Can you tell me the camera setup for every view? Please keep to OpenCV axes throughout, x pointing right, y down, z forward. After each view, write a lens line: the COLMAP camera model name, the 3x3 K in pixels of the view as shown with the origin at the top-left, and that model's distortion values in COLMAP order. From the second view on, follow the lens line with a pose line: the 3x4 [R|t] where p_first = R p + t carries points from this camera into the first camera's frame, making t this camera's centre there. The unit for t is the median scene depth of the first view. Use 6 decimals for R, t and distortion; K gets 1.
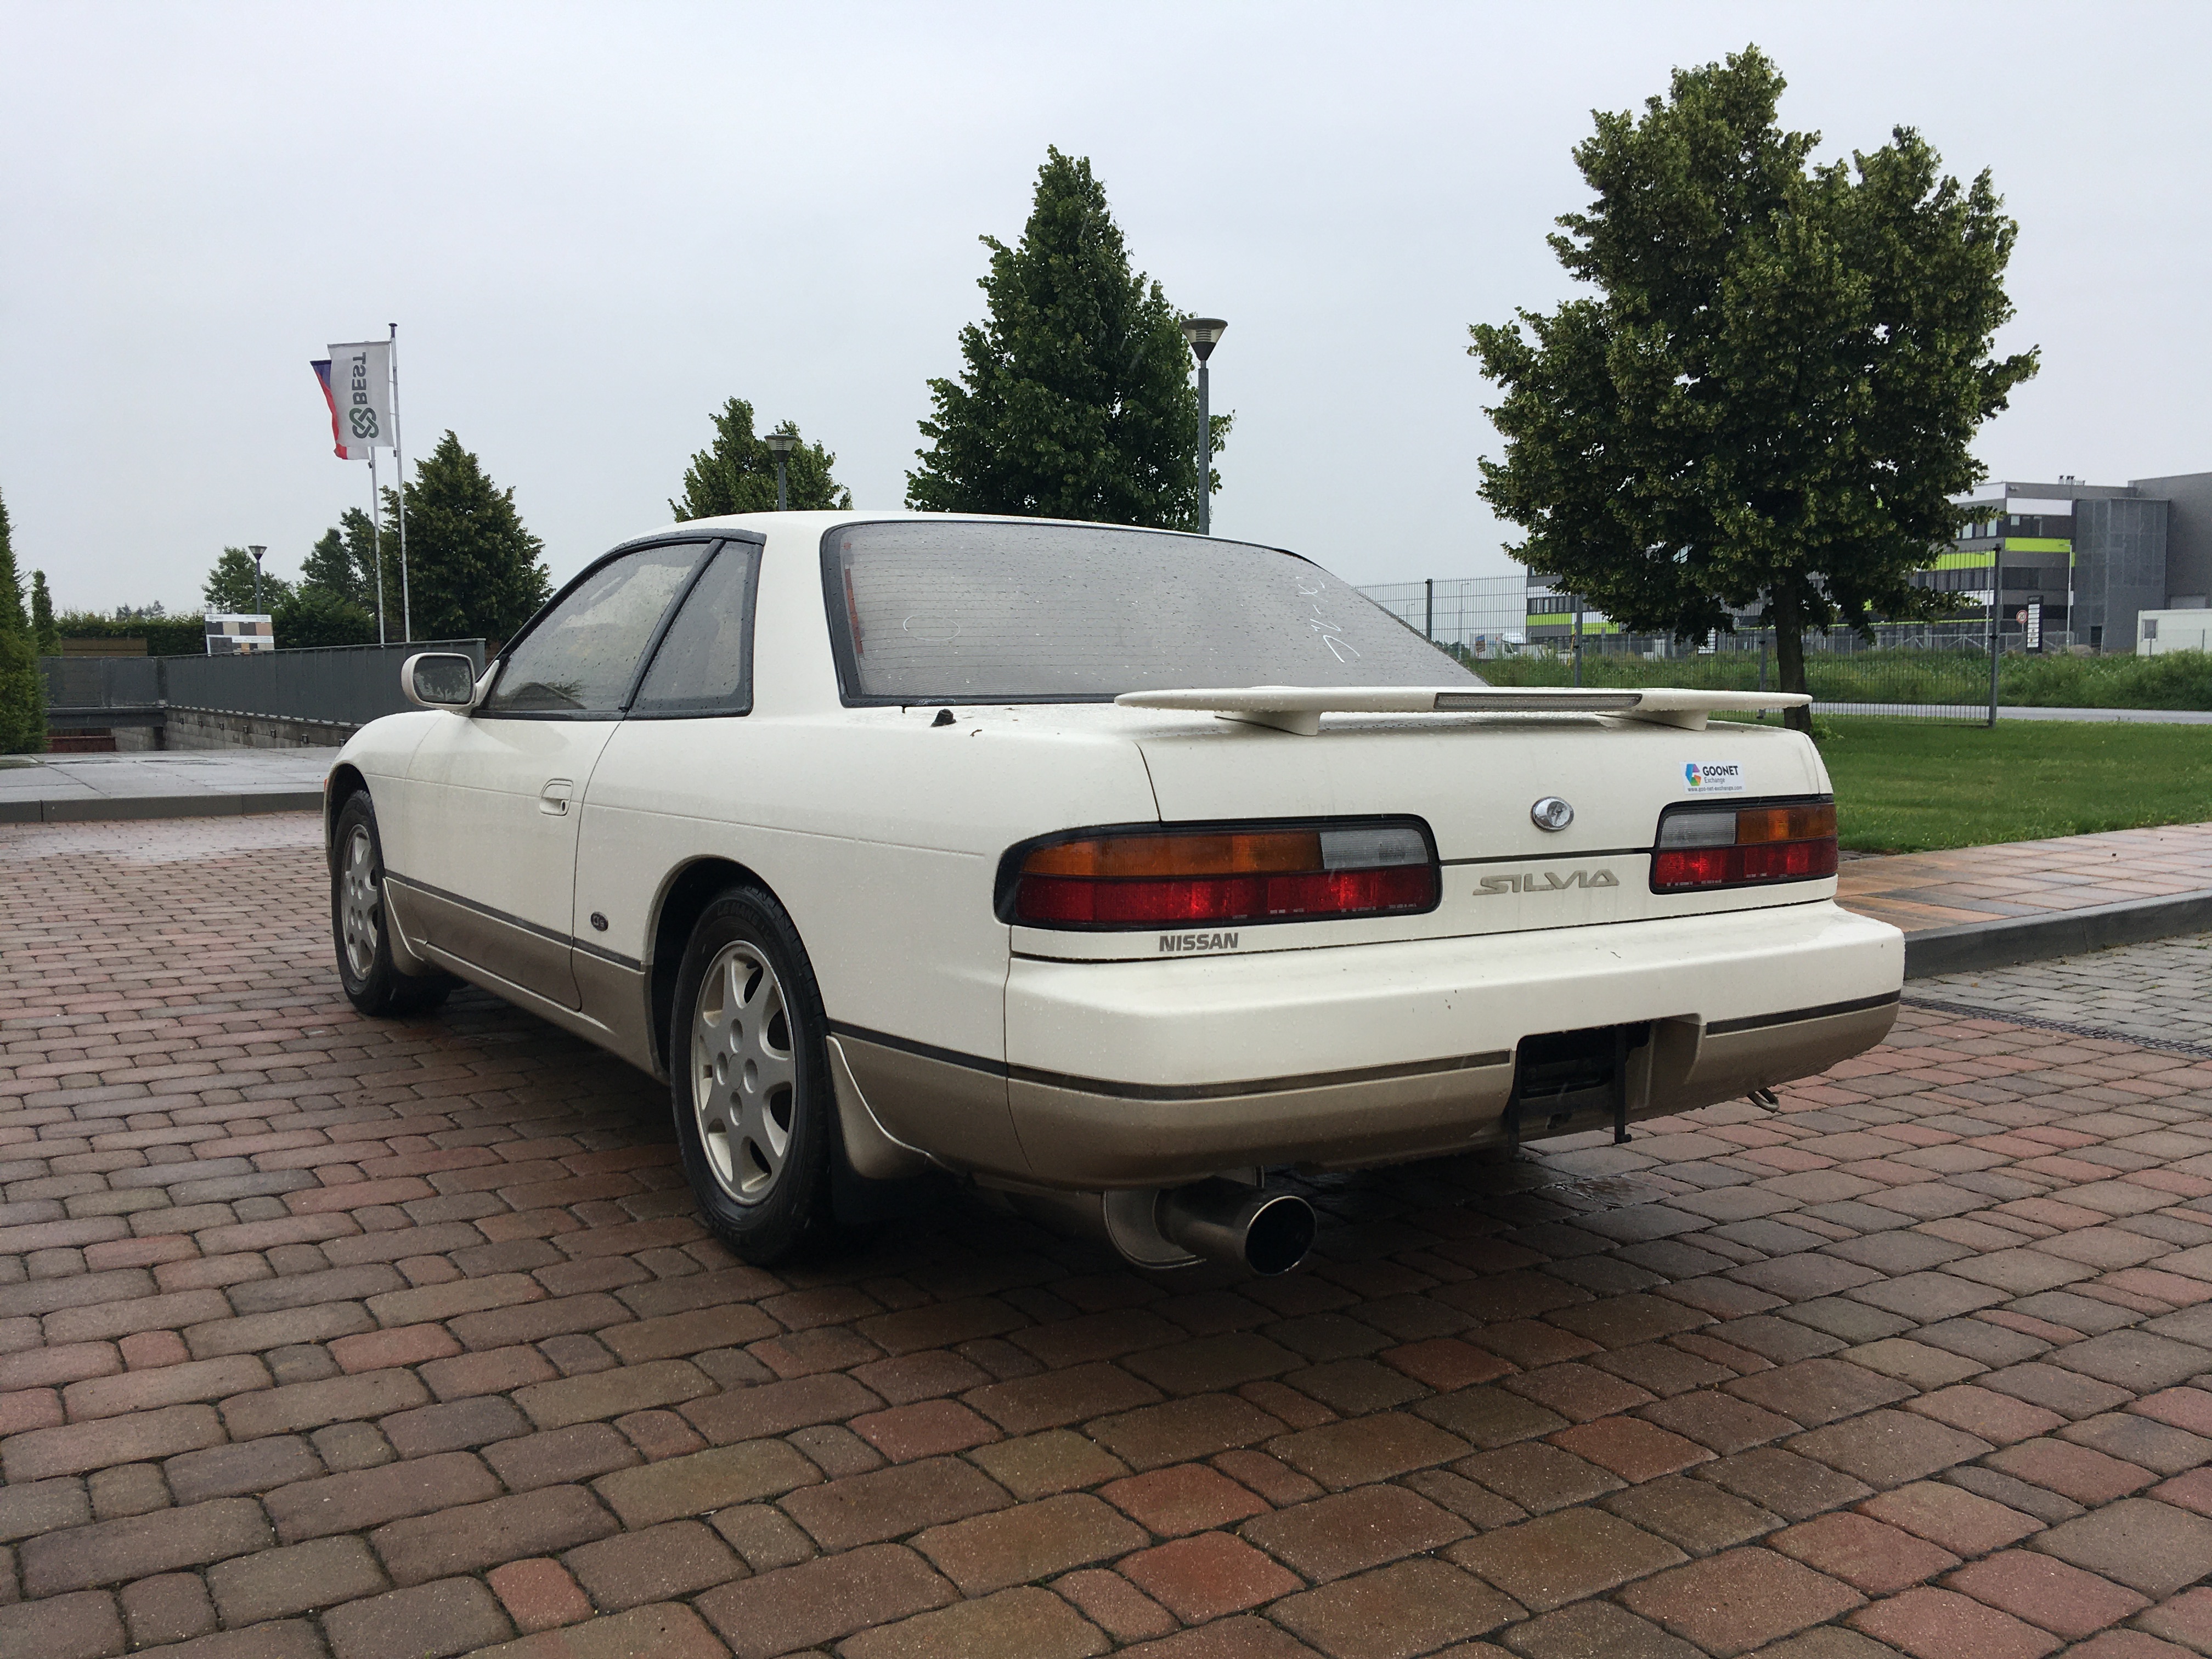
lens RADIAL K [[1877.4, 0, 1094.8], [0, 1877.4, 834.9], [0, 0, 1]] dist [0.115954, -0.171436]
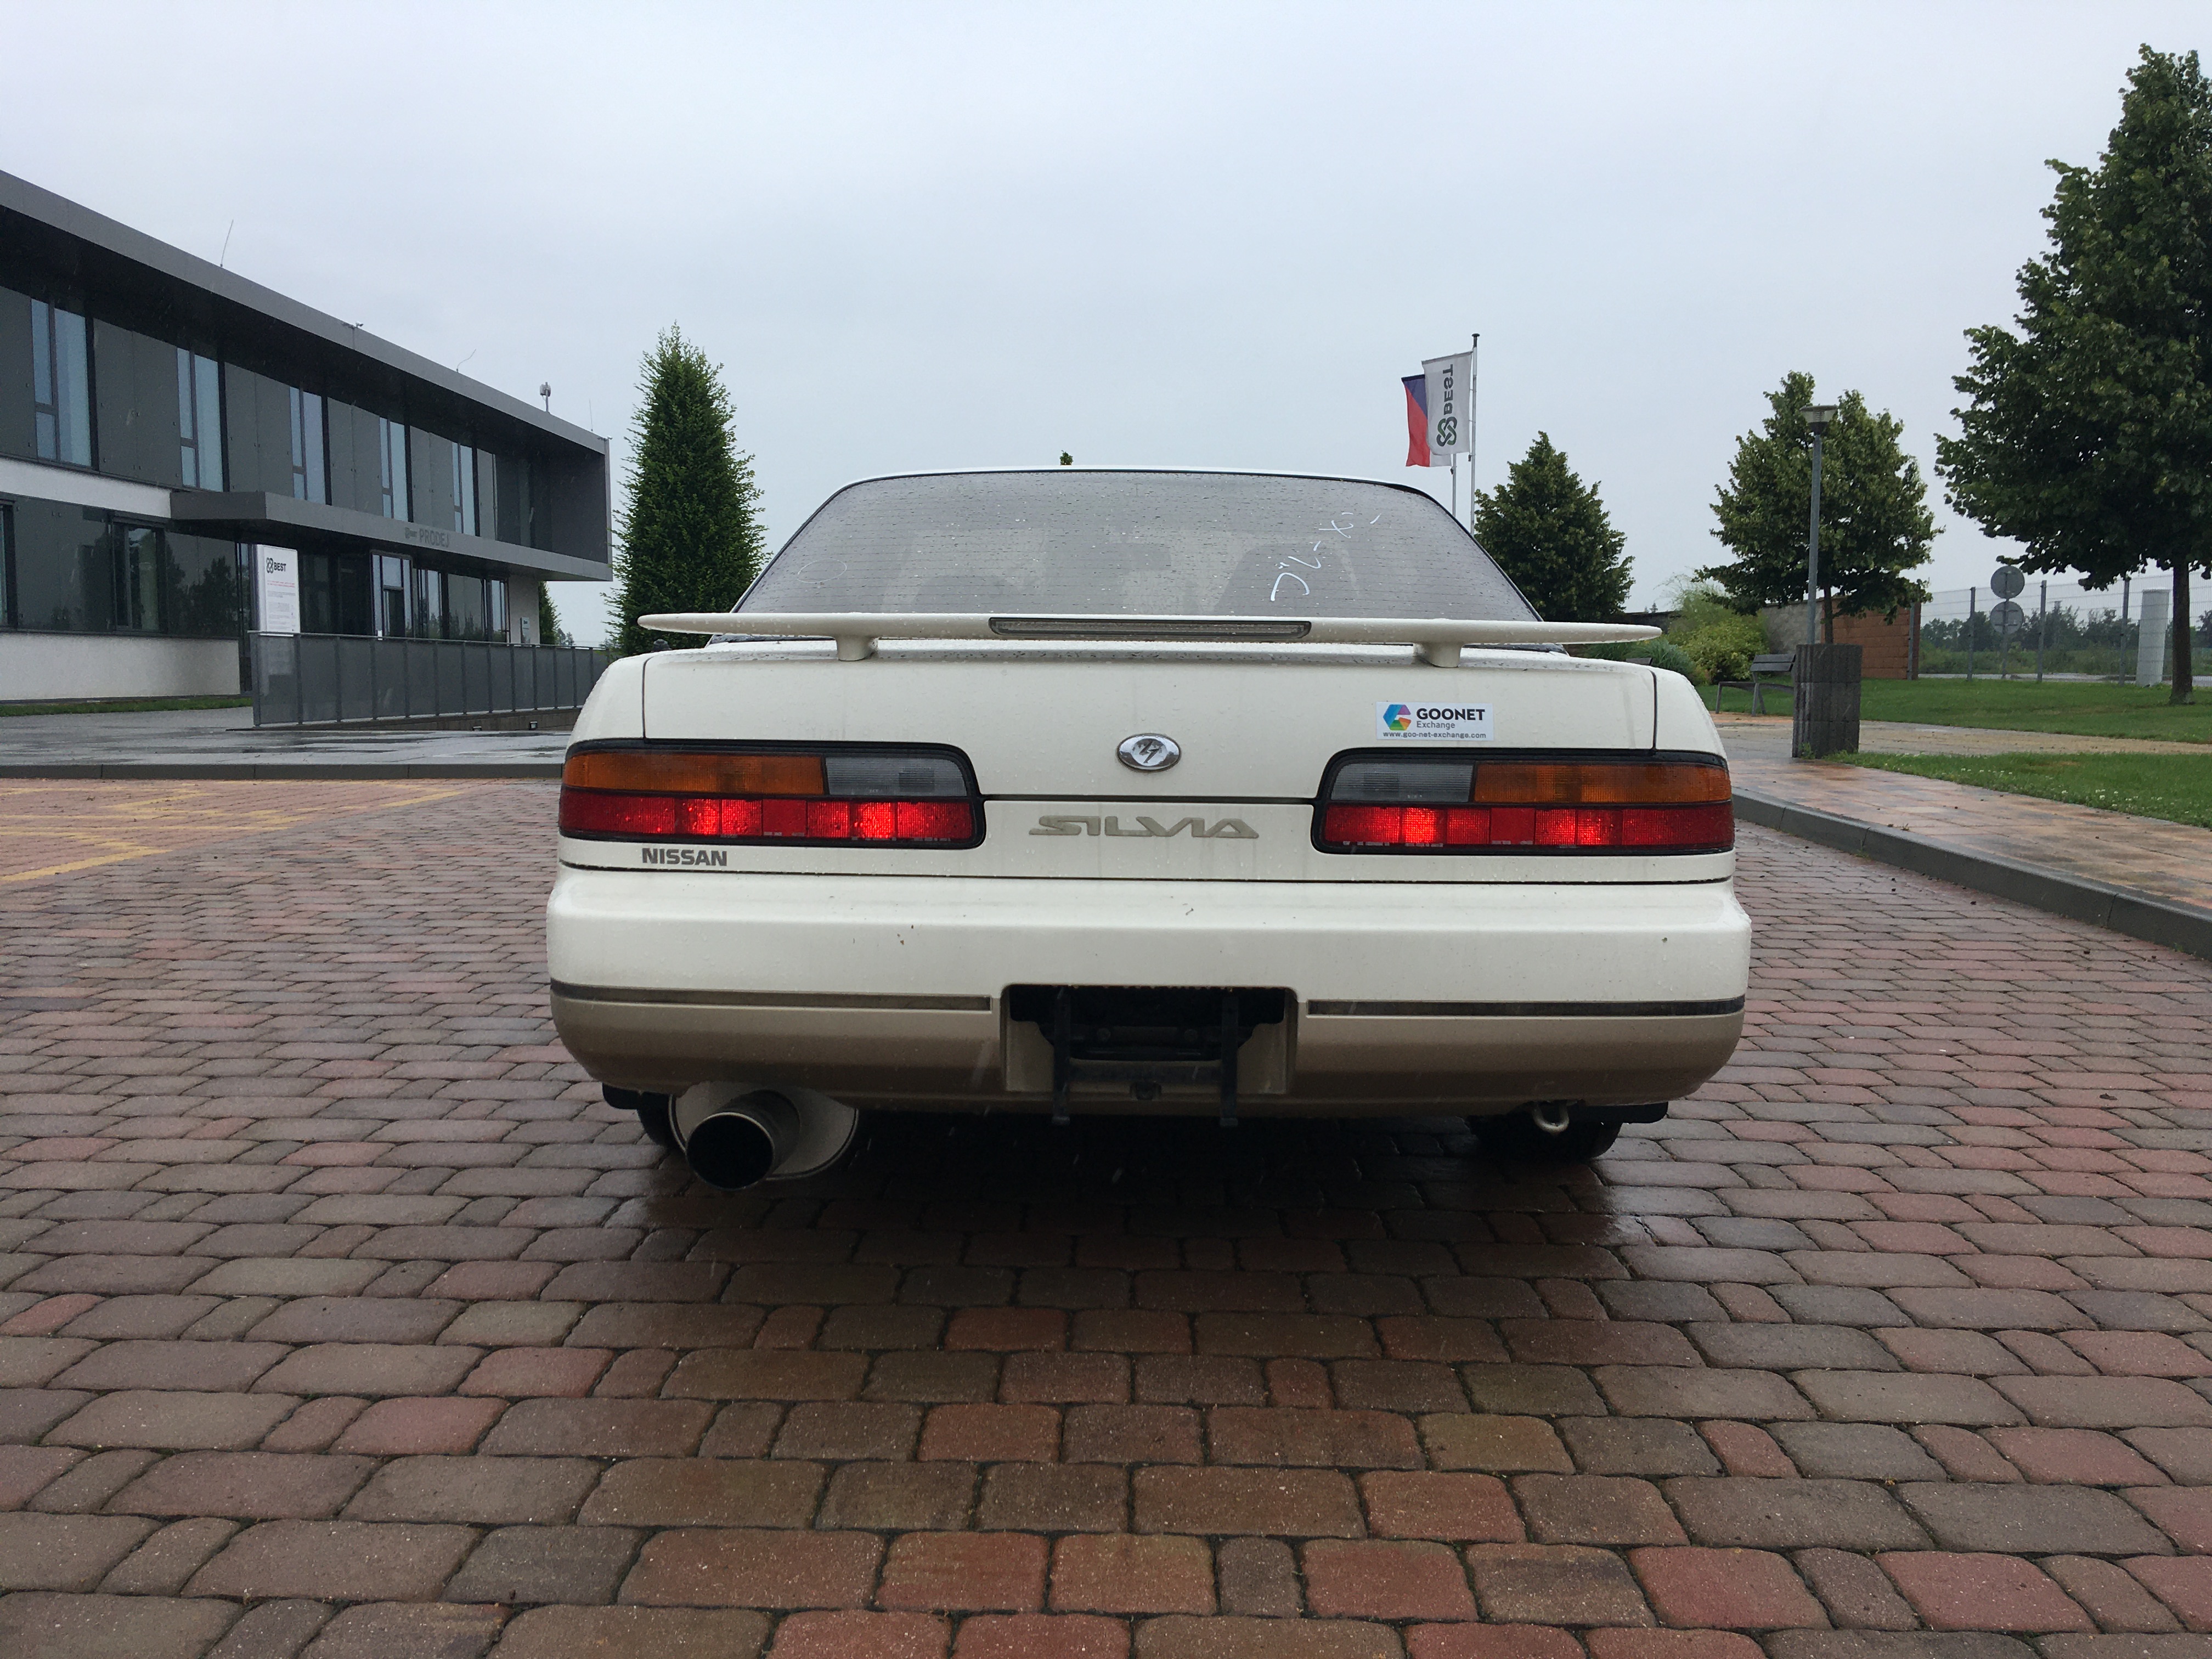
lens RADIAL K [[1877.4, 0, 1098.9], [0, 1877.4, 833.7], [0, 0, 1]] dist [0.115954, -0.171436]
pose [[0.825389, 0.048710, -0.562460, 0.604544], [-0.048352, 0.998710, 0.015535, 0.012472], [0.562491, 0.014374, 0.826679, 0.199853]]
